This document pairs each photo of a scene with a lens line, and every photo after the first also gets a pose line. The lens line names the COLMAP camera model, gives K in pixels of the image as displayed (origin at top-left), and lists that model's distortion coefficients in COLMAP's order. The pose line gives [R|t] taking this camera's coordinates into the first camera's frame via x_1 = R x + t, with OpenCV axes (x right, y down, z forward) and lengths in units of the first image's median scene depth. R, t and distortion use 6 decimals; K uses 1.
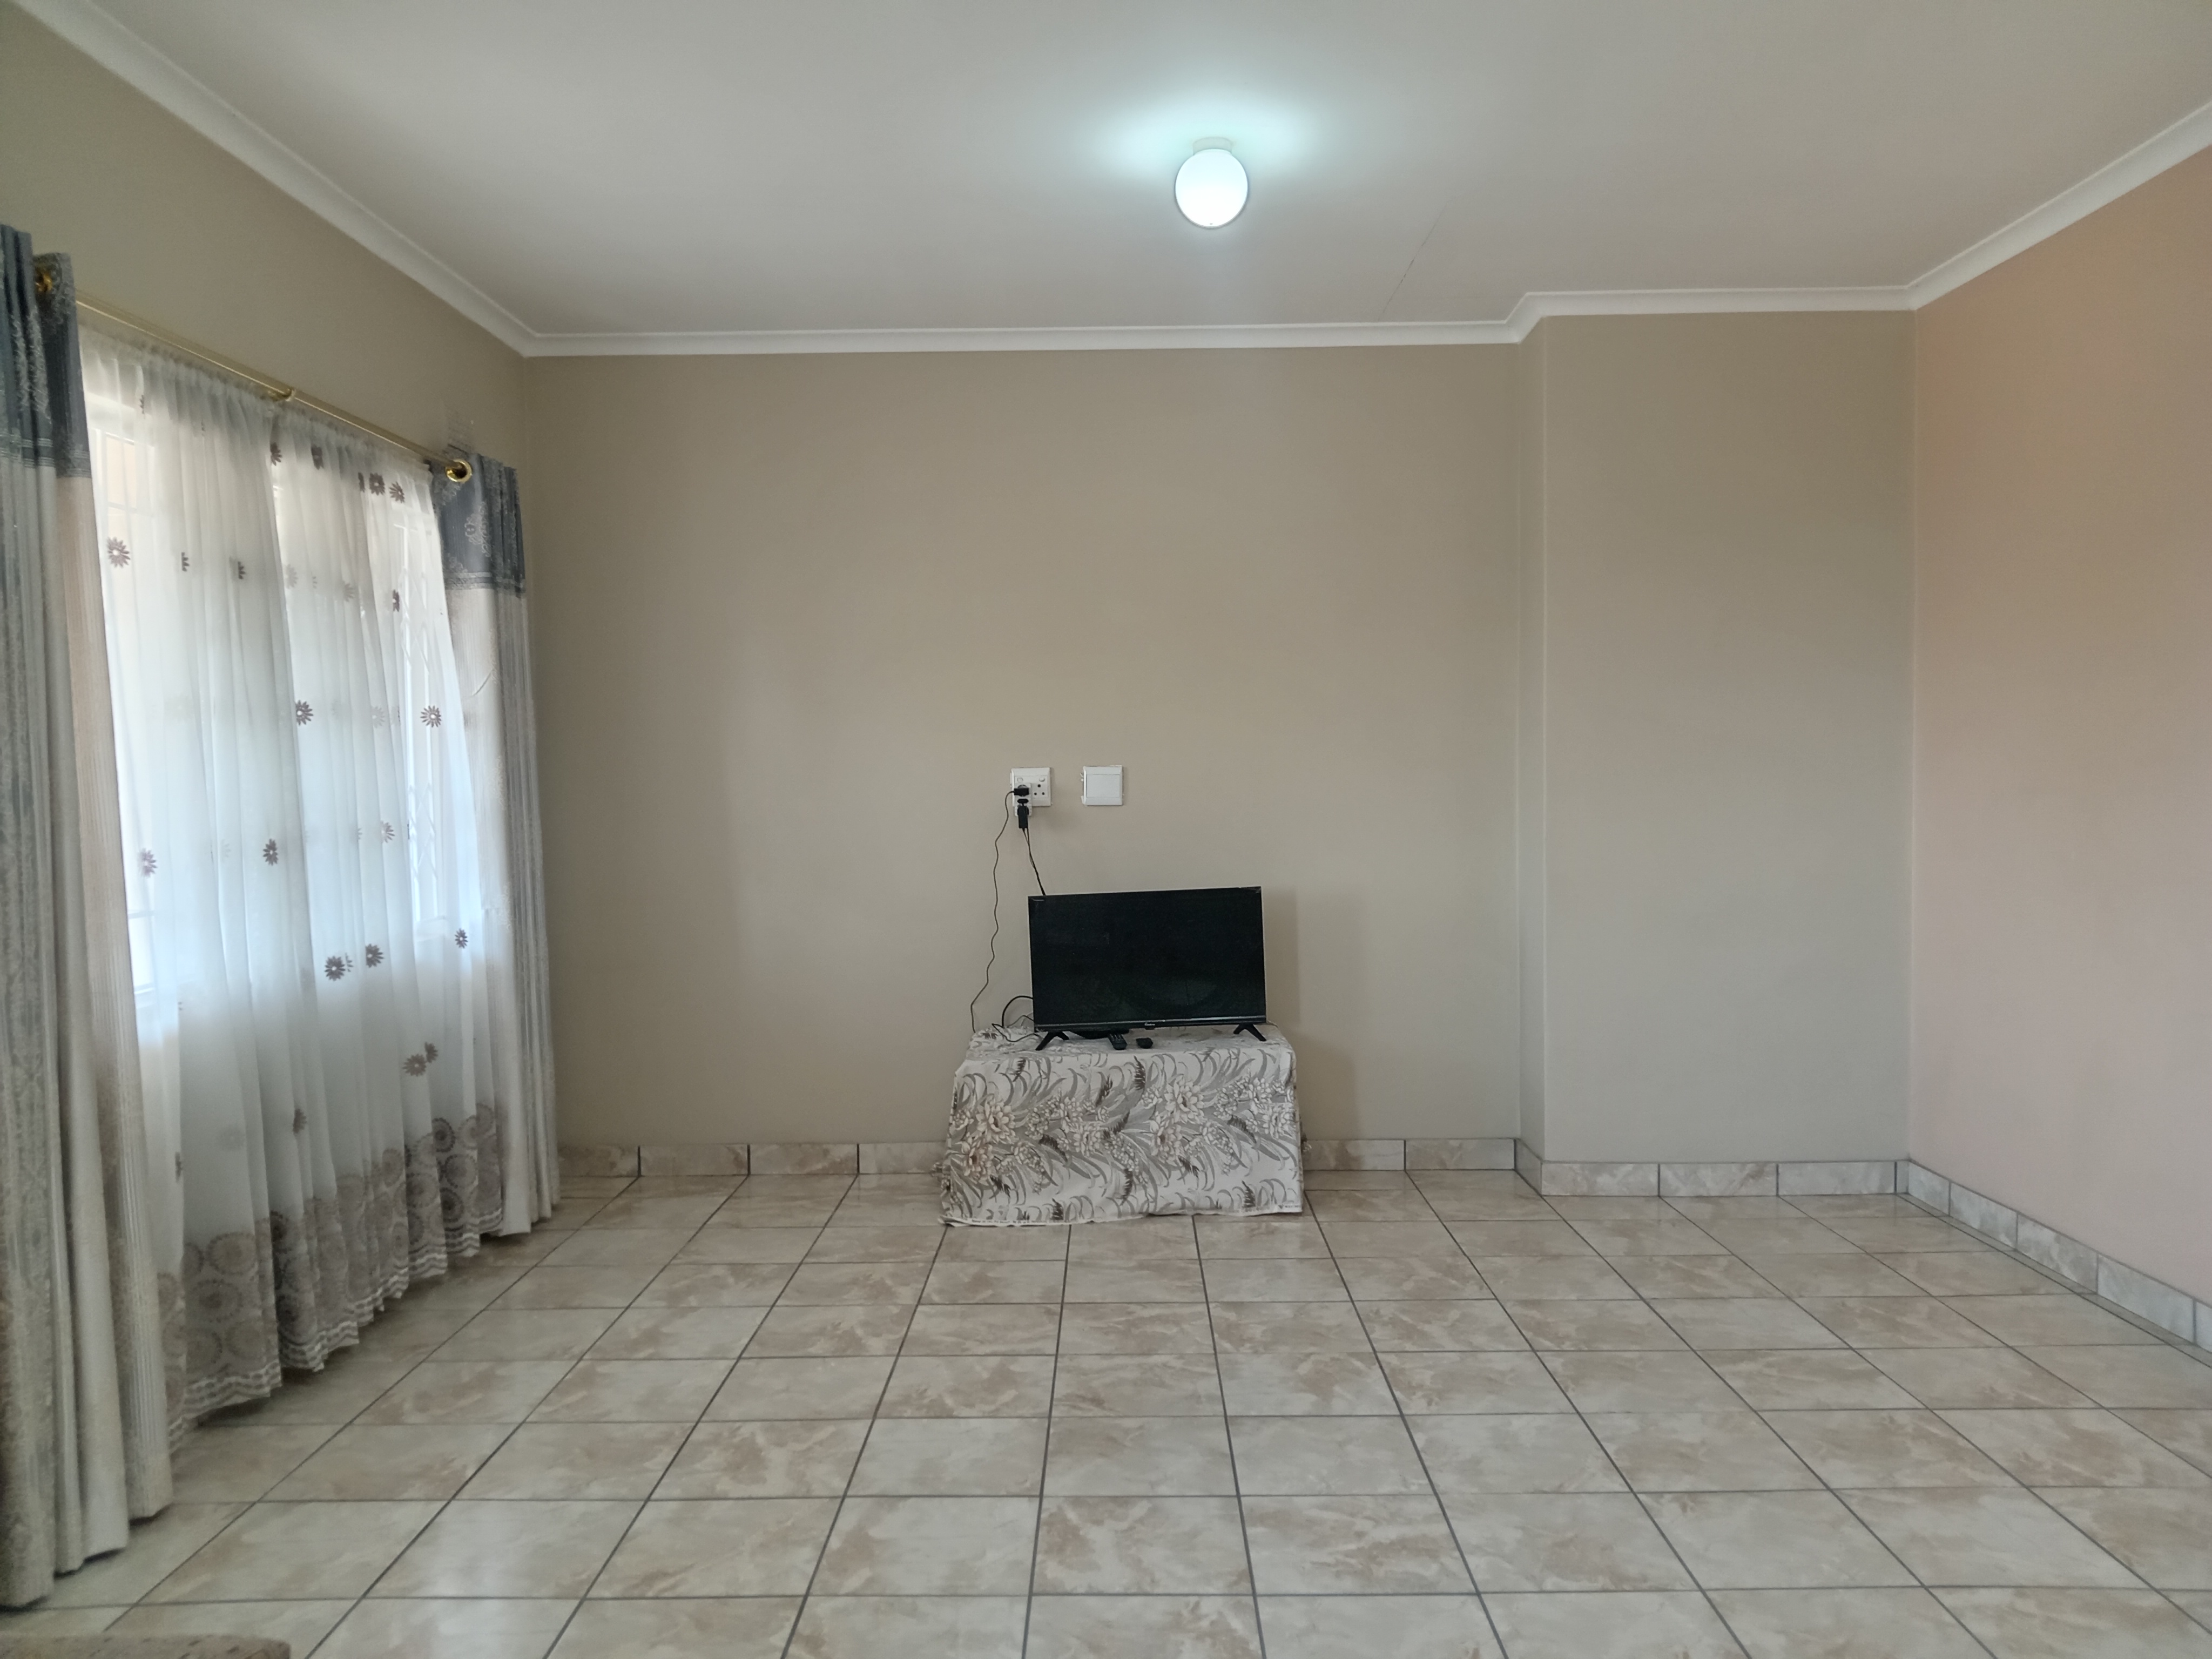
lens RADIAL K [[1632.6, 0, 1111.3], [0, 1632.6, 809.2], [0, 0, 1]] dist [0.027302, -0.045155]
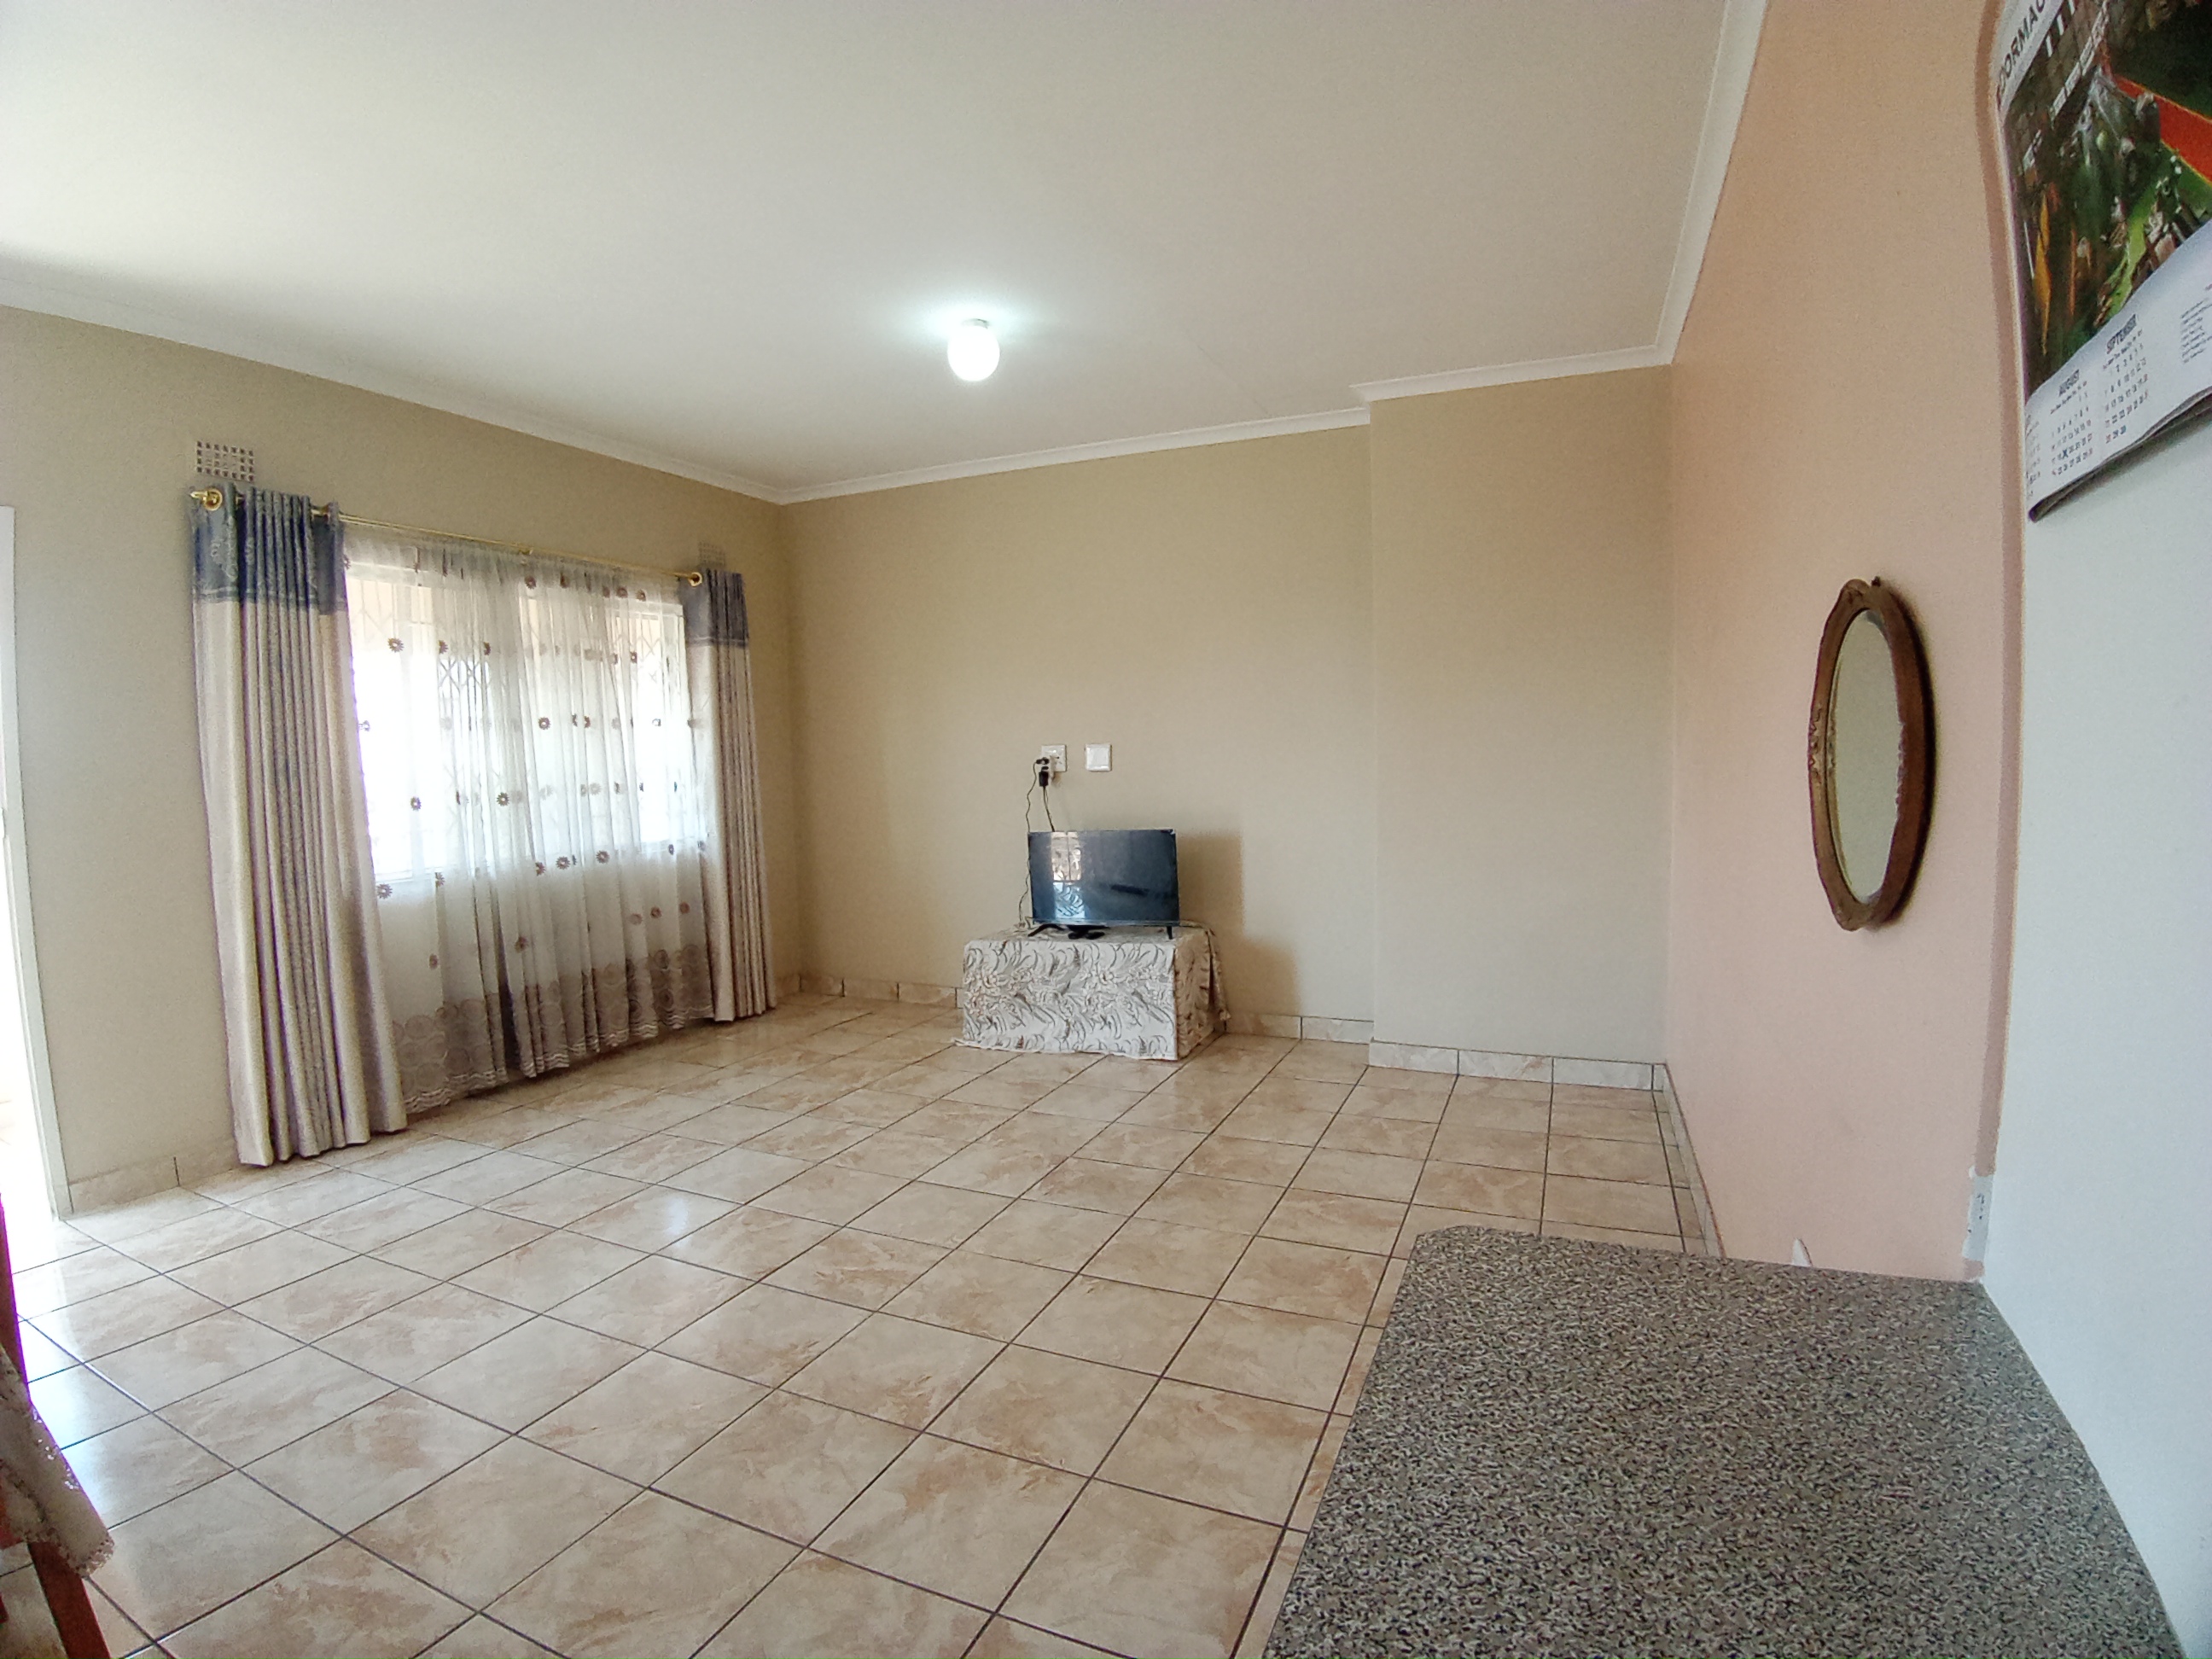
lens RADIAL K [[1099.9, 0, 1100.4], [0, 1099.9, 799.6], [0, 0, 1]] dist [-0.083122, -0.003760]
pose [[0.916693, 0.011296, -0.399433, 0.466599], [-0.000487, 0.999631, 0.027153, -0.004843], [0.399593, -0.024697, 0.916360, 0.121869]]
